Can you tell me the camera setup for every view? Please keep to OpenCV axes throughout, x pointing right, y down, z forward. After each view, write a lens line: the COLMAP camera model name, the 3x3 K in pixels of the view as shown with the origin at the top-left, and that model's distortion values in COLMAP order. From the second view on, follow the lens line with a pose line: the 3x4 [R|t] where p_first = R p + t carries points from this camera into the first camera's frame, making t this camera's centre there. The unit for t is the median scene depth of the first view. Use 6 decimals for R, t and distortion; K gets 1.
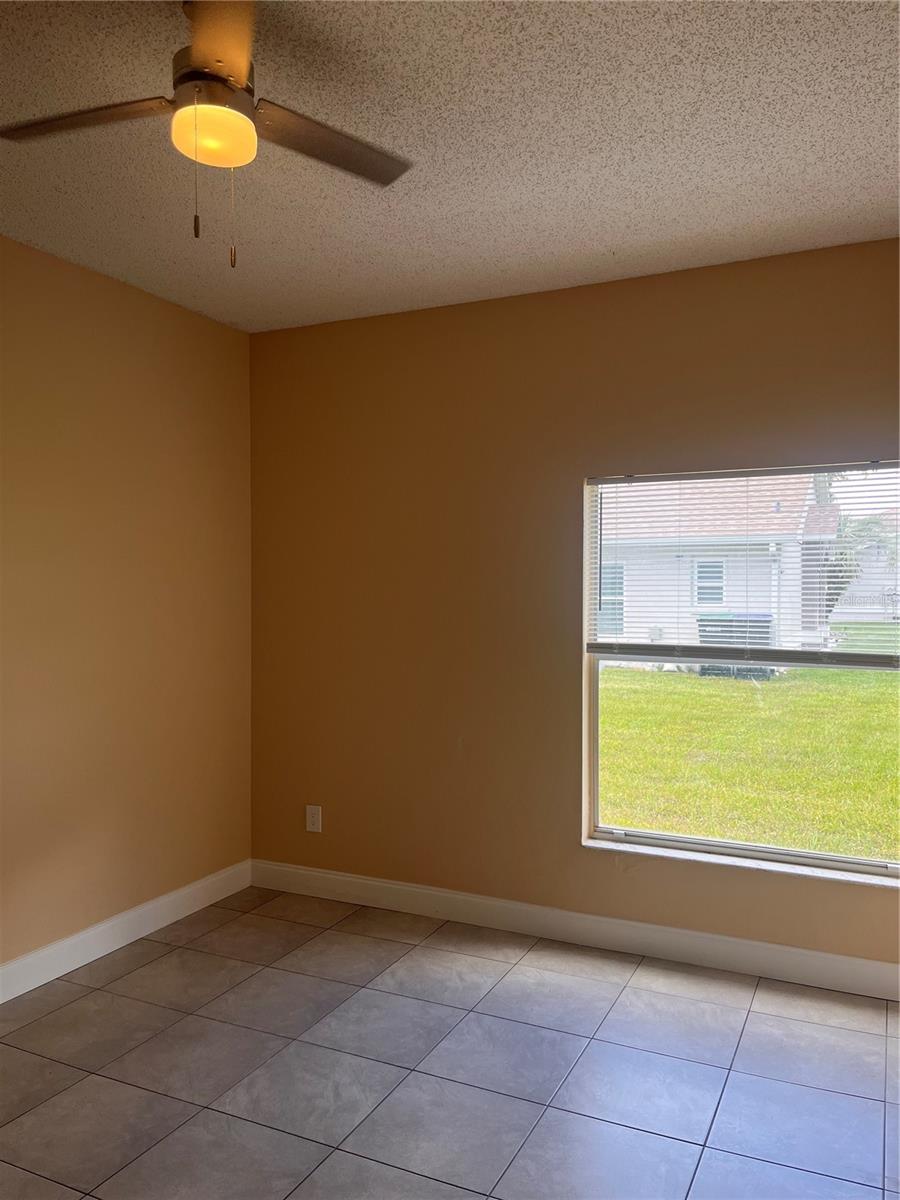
lens RADIAL K [[908.5, 0, 452.2], [0, 908.5, 594.7], [0, 0, 1]] dist [0.049060, -0.059575]
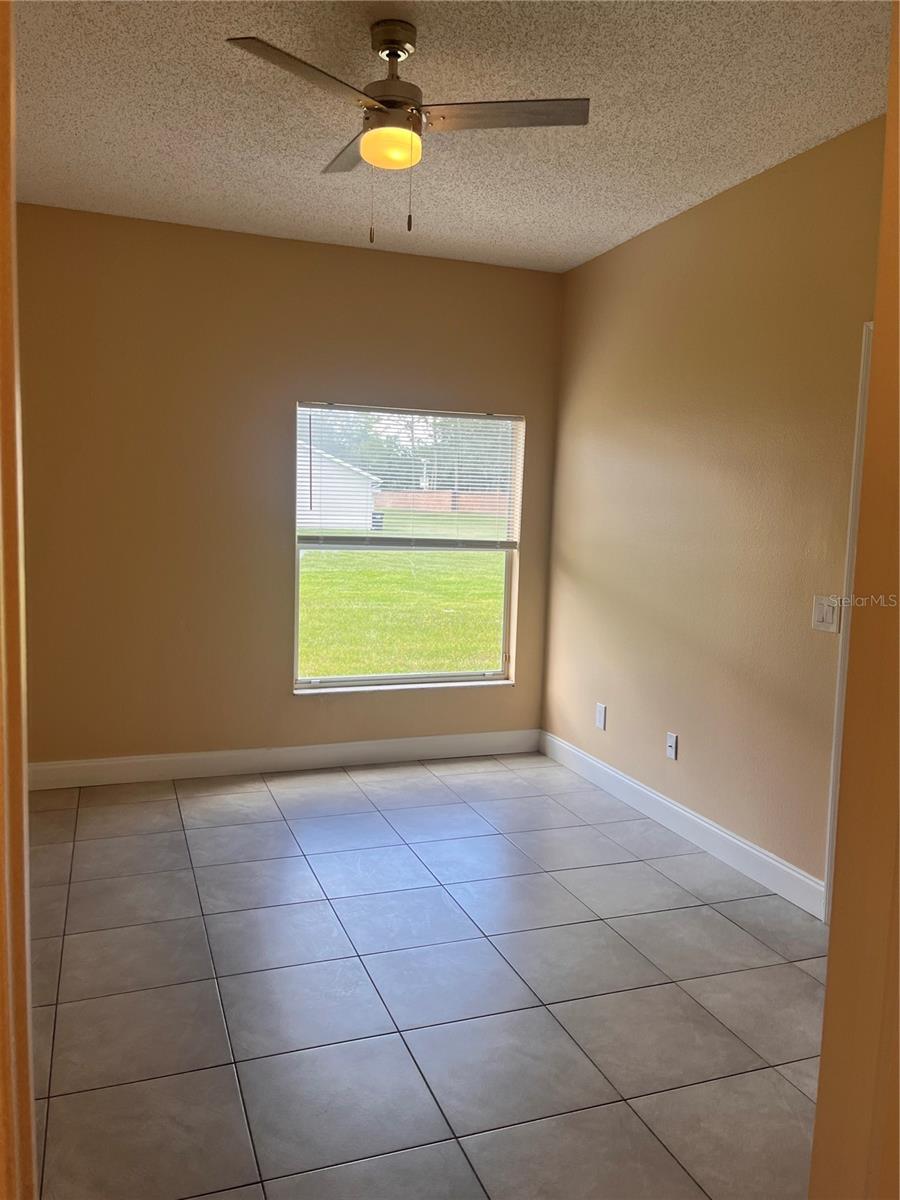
lens RADIAL K [[908.5, 0, 449.9], [0, 908.5, 599.3], [0, 0, 1]] dist [0.049060, -0.059575]
pose [[0.689632, -0.055727, 0.722013, -0.650833], [-0.021262, 0.995047, 0.097109, 0.015153], [-0.723848, -0.082321, 0.685031, -0.018481]]
